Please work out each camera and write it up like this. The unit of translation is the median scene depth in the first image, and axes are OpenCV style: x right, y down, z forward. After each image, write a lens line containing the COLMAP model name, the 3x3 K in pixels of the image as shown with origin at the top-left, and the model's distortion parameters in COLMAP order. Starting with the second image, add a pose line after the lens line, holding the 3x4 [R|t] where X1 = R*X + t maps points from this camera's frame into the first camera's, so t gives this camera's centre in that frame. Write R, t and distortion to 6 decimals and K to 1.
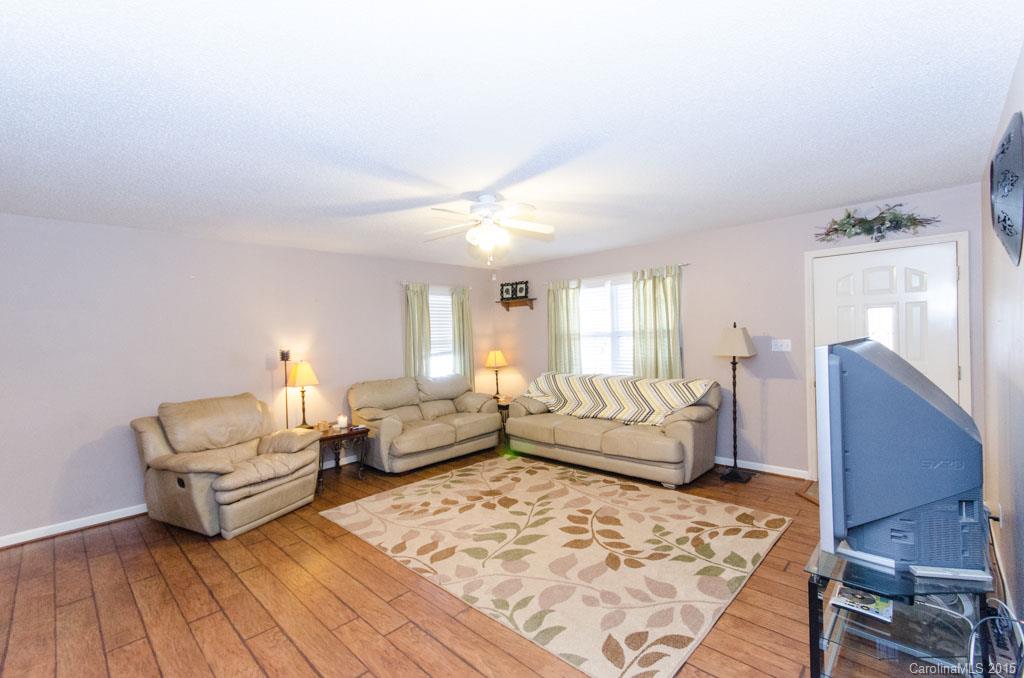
lens RADIAL K [[445.4, 0, 508.3], [0, 445.4, 342.1], [0, 0, 1]] dist [0.002956, 0.000427]
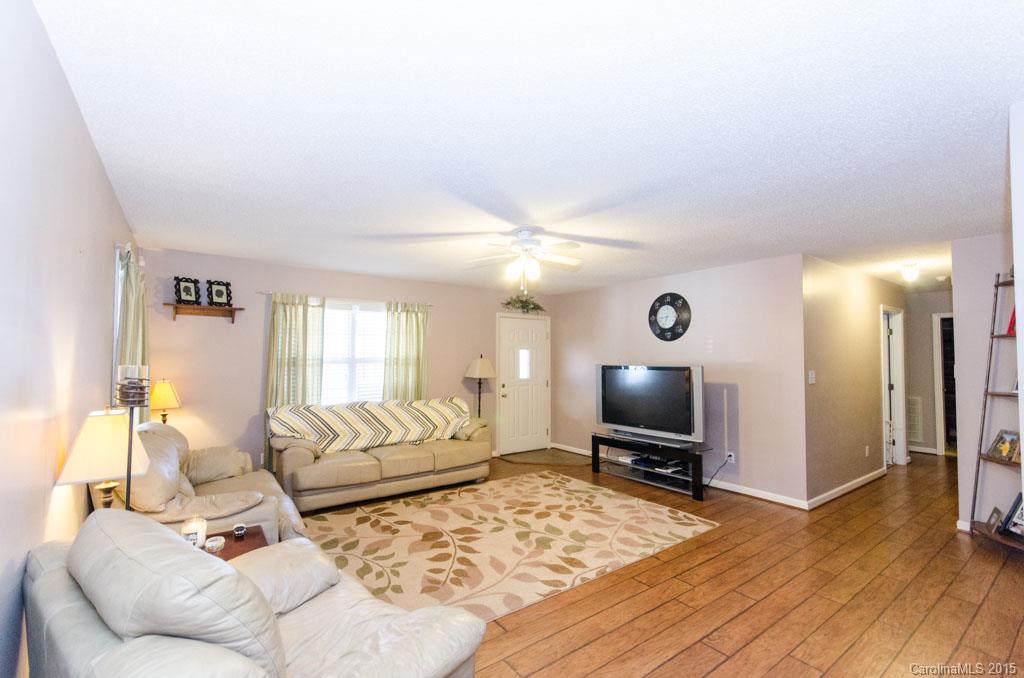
lens RADIAL K [[445.4, 0, 508.3], [0, 445.4, 342.1], [0, 0, 1]] dist [0.002956, 0.000427]
pose [[0.174761, 0.067340, 0.982305, -0.971137], [0.007110, 0.997546, -0.069650, 0.018149], [-0.984585, 0.019156, 0.173853, 0.739259]]
